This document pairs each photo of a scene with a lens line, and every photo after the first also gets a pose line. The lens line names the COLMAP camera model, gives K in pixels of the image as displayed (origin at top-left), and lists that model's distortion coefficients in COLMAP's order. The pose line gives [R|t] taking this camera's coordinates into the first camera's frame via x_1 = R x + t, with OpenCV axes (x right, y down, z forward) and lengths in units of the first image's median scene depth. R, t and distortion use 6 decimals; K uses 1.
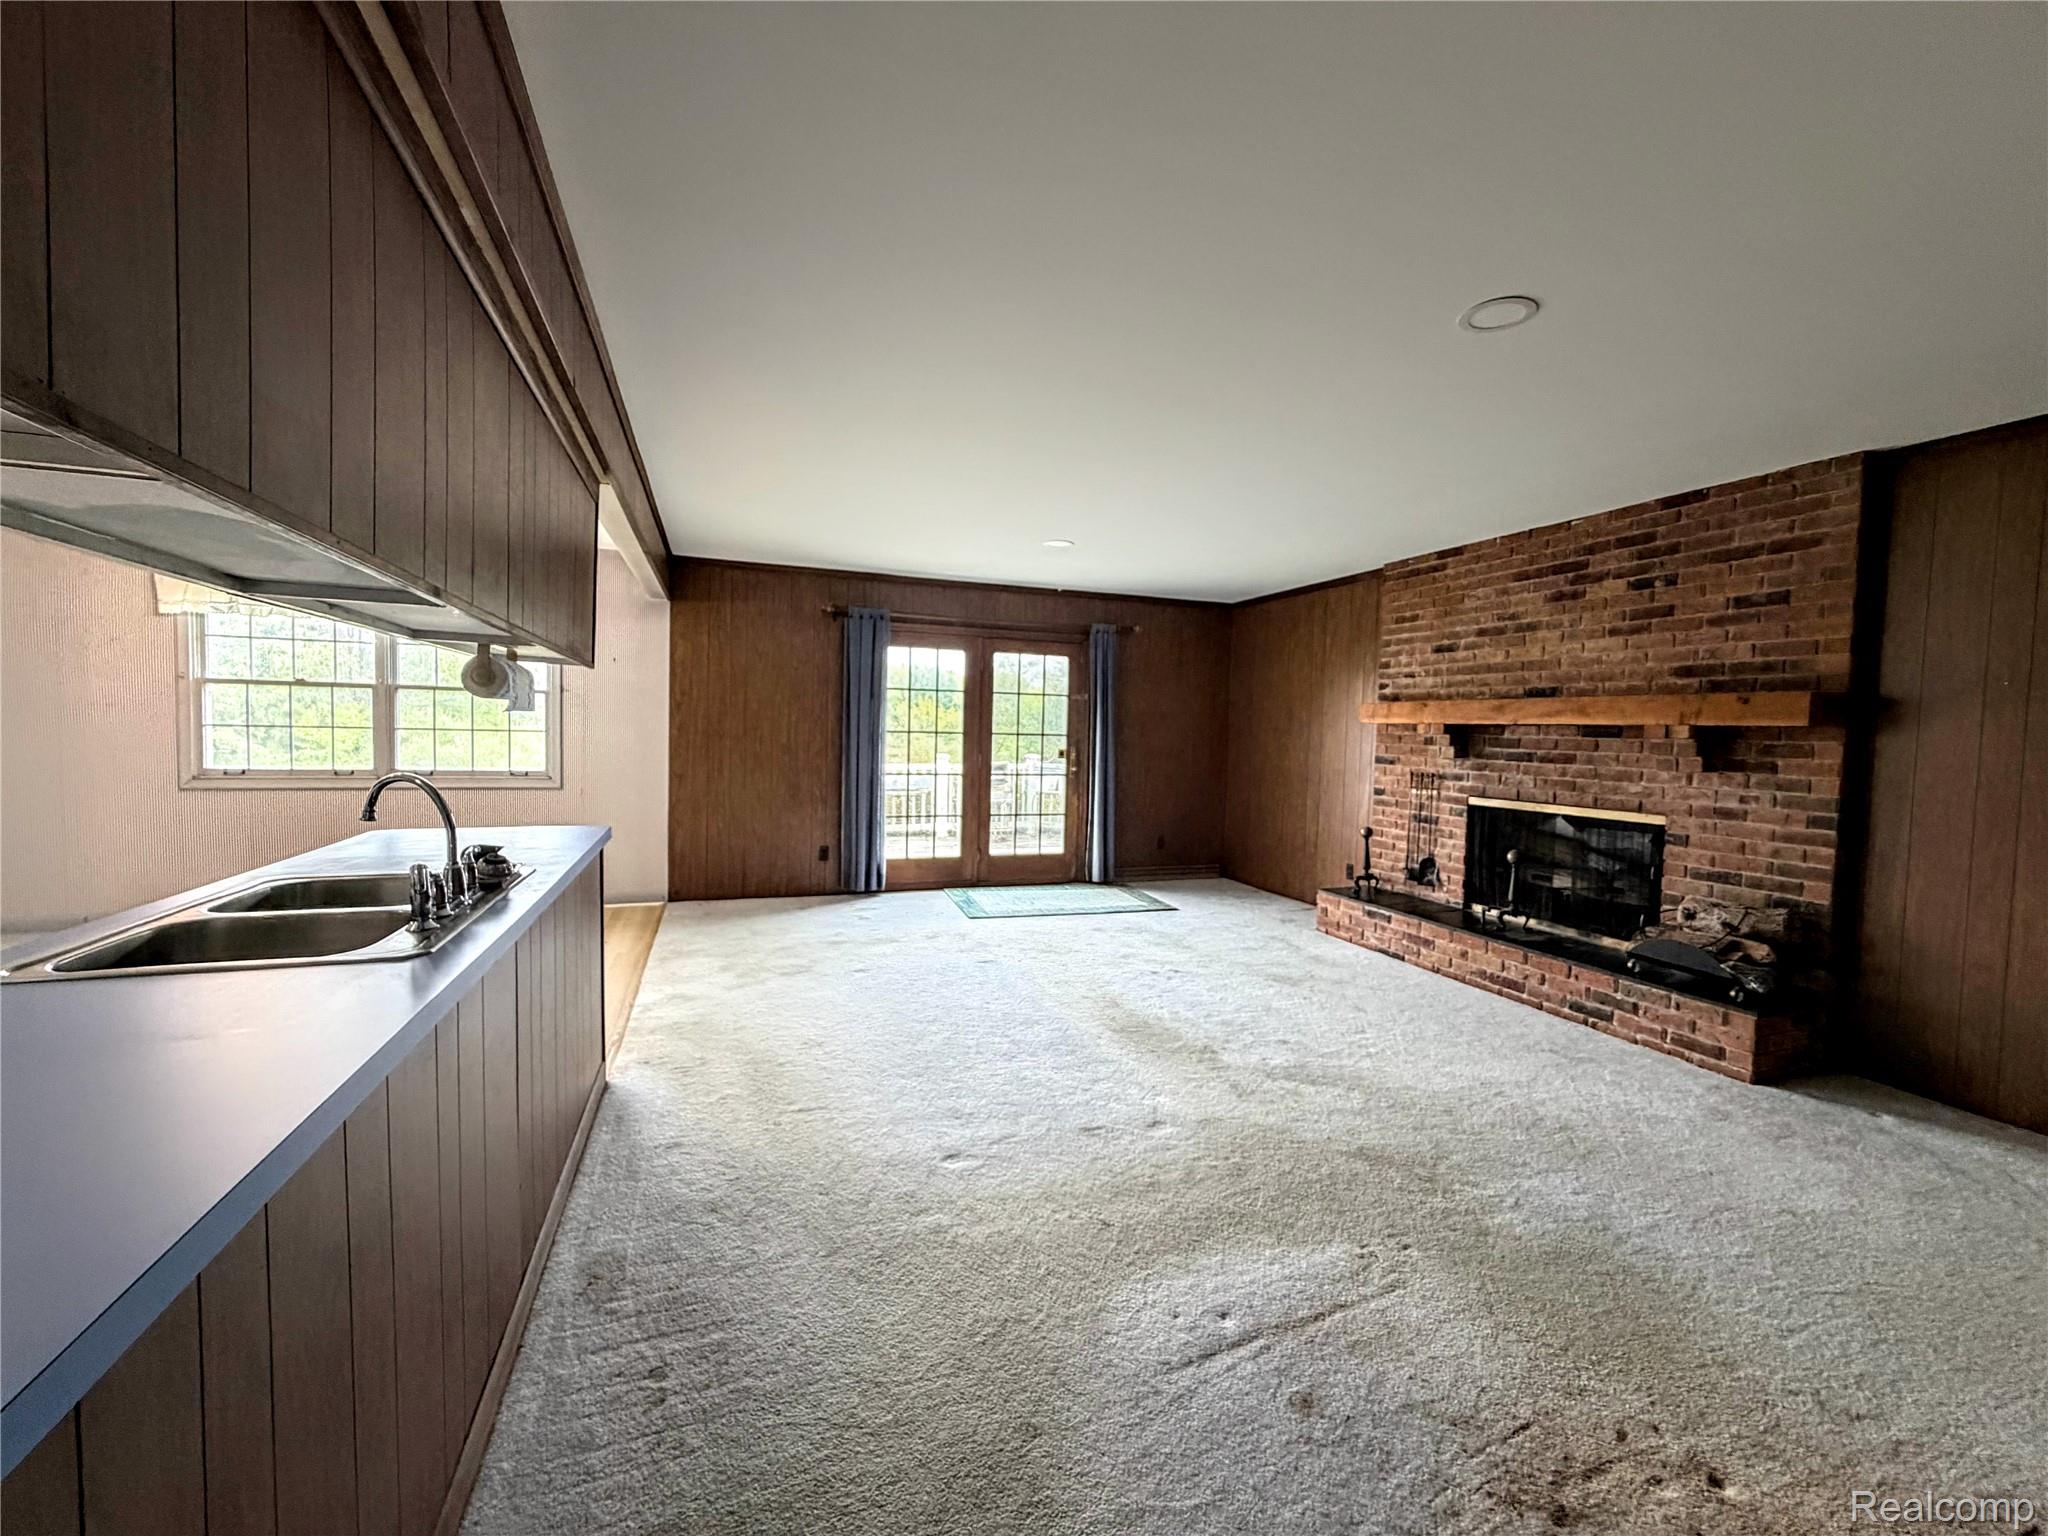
lens RADIAL K [[814.6, 0, 1022.7], [0, 814.6, 763.1], [0, 0, 1]] dist [0.003981, 0.000267]
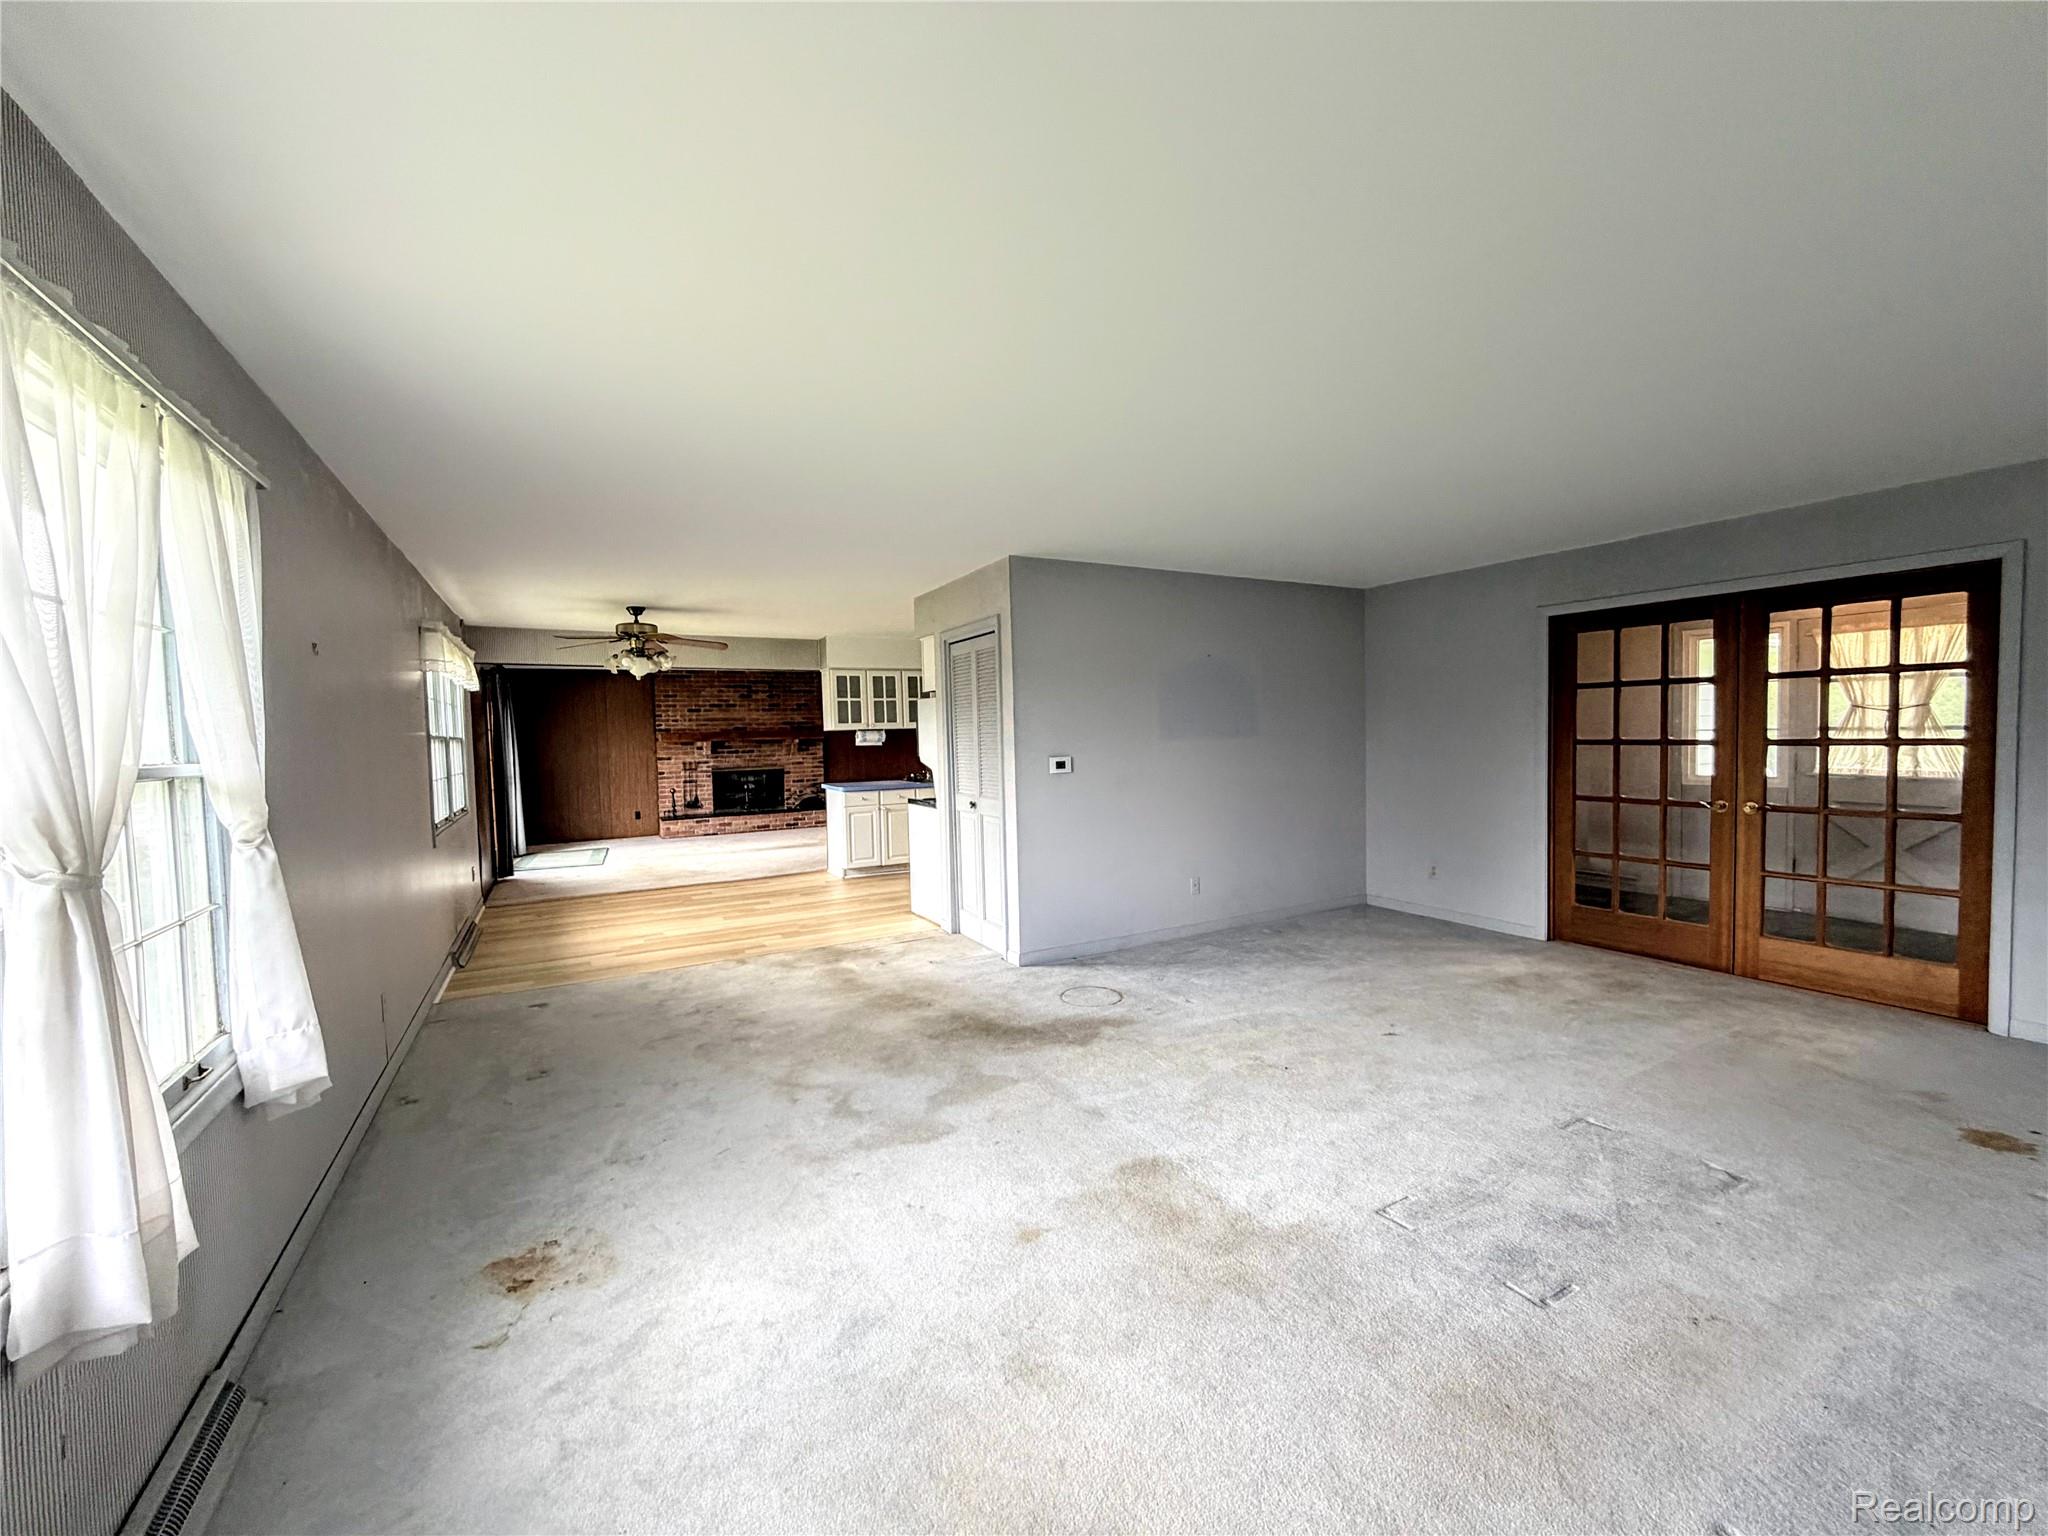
lens RADIAL K [[814.6, 0, 1023.7], [0, 814.6, 769.9], [0, 0, 1]] dist [0.003981, 0.000267]
pose [[-0.159892, -0.065626, 0.984951, -2.116764], [0.064646, 0.994950, 0.076787, -0.090317], [-0.985015, 0.075951, -0.154842, 0.435199]]
